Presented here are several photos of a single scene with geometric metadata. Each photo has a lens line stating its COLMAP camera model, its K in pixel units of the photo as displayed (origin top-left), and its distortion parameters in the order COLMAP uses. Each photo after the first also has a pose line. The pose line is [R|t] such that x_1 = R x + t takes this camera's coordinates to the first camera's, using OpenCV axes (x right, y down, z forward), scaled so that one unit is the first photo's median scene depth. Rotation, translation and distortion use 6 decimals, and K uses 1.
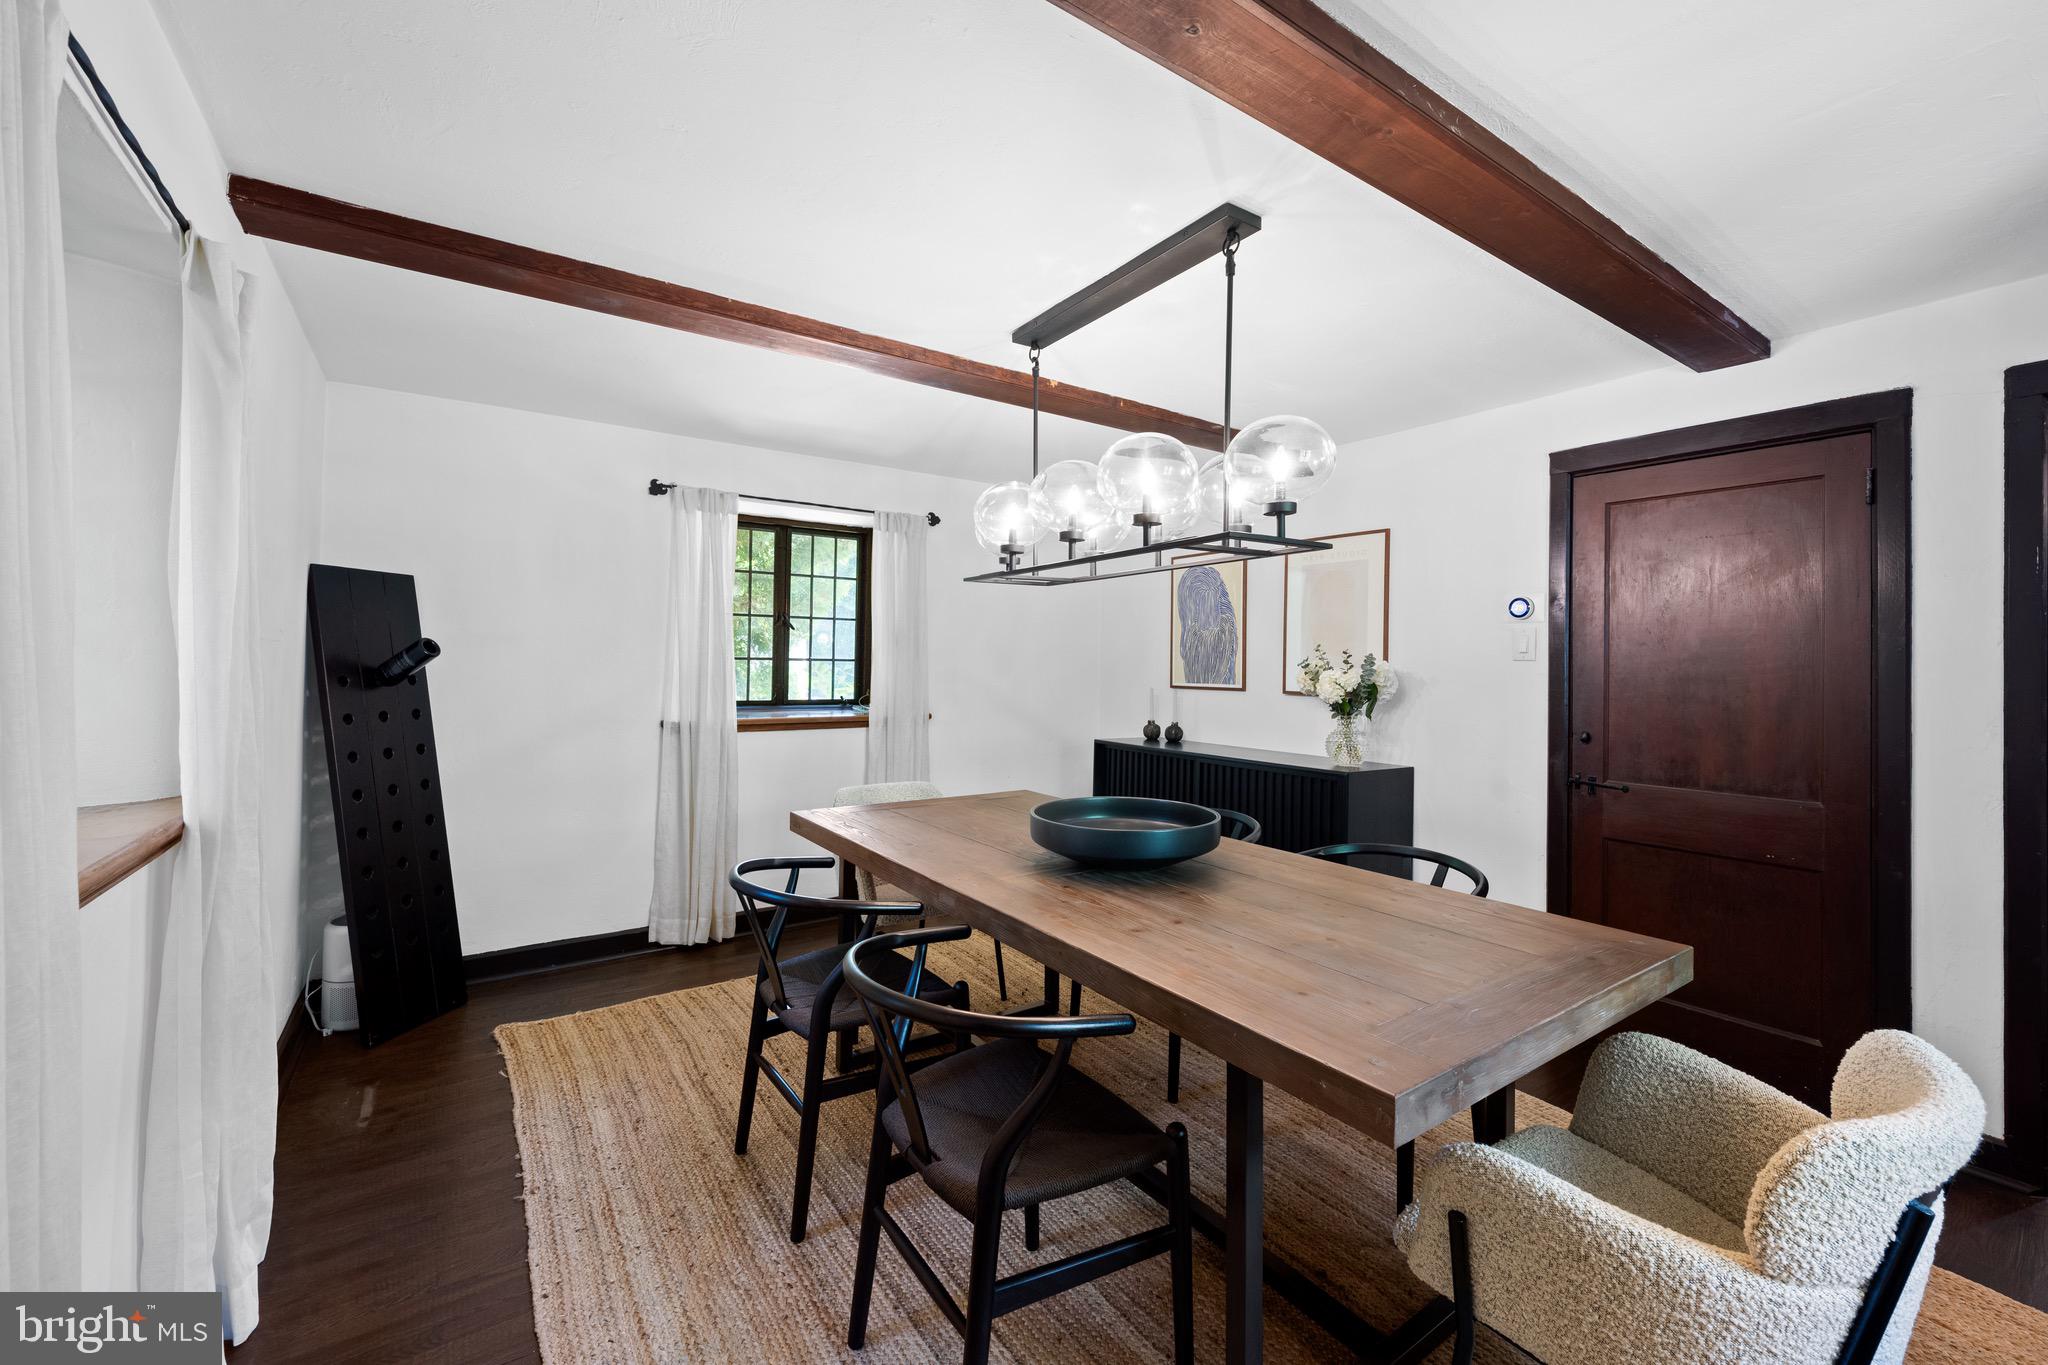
lens RADIAL K [[823.4, 0, 1032.9], [0, 823.4, 665.8], [0, 0, 1]] dist [0.000740, -0.000060]
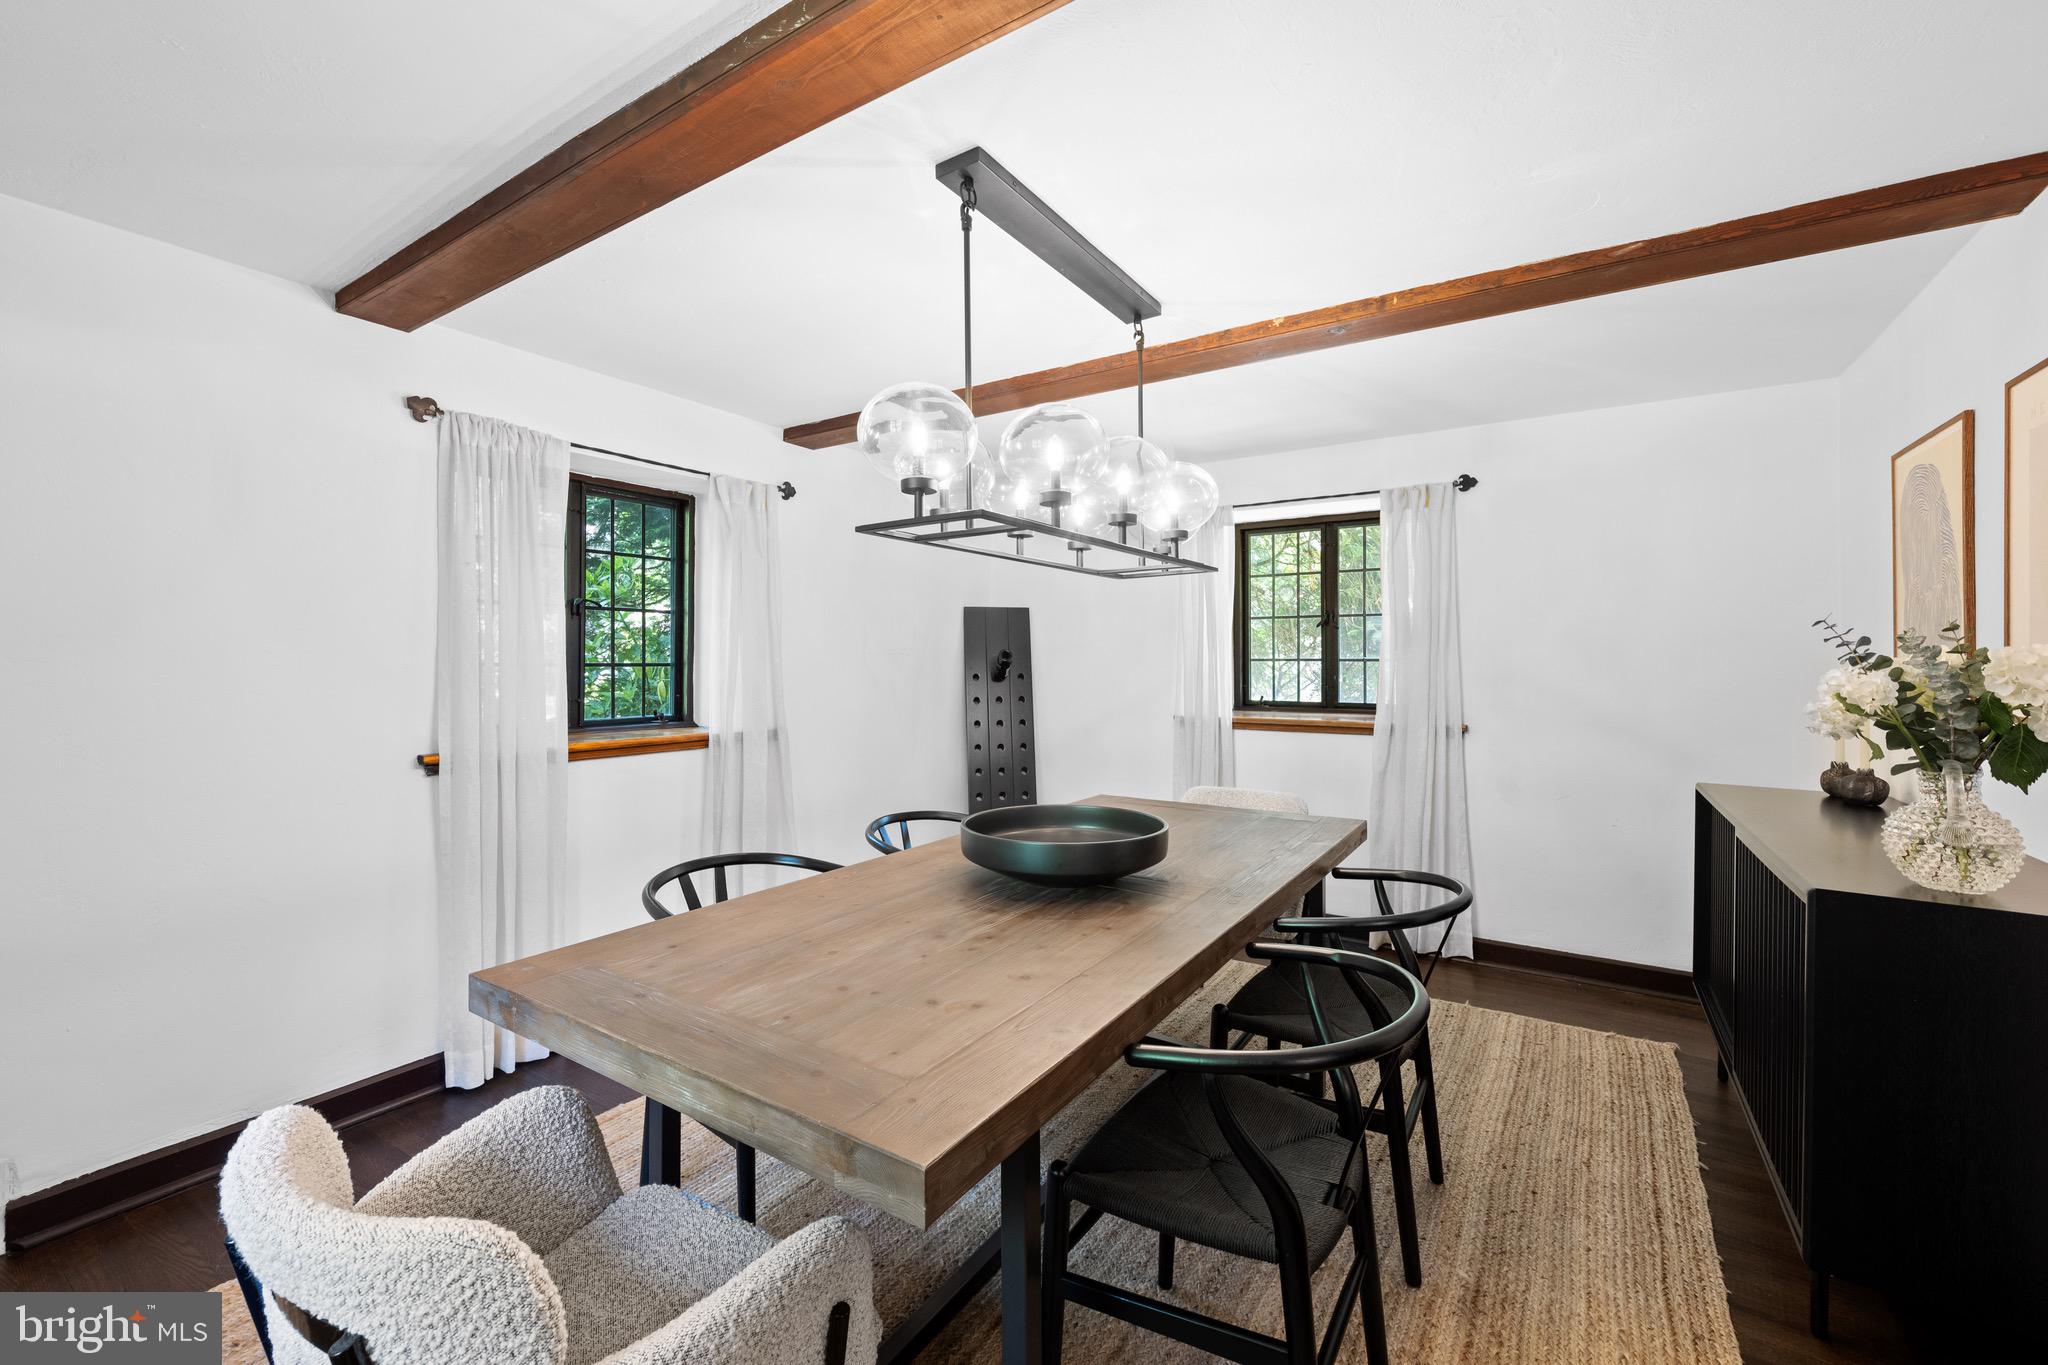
lens RADIAL K [[835.8, 0, 1024.0], [0, 835.8, 665.5], [0, 0, 1]] dist [-0.001285, -0.000084]
pose [[0.379771, -0.007506, -0.925050, 0.658238], [-0.000091, 0.999967, -0.008151, 0.008388], [0.925081, 0.003180, 0.379757, 0.420740]]
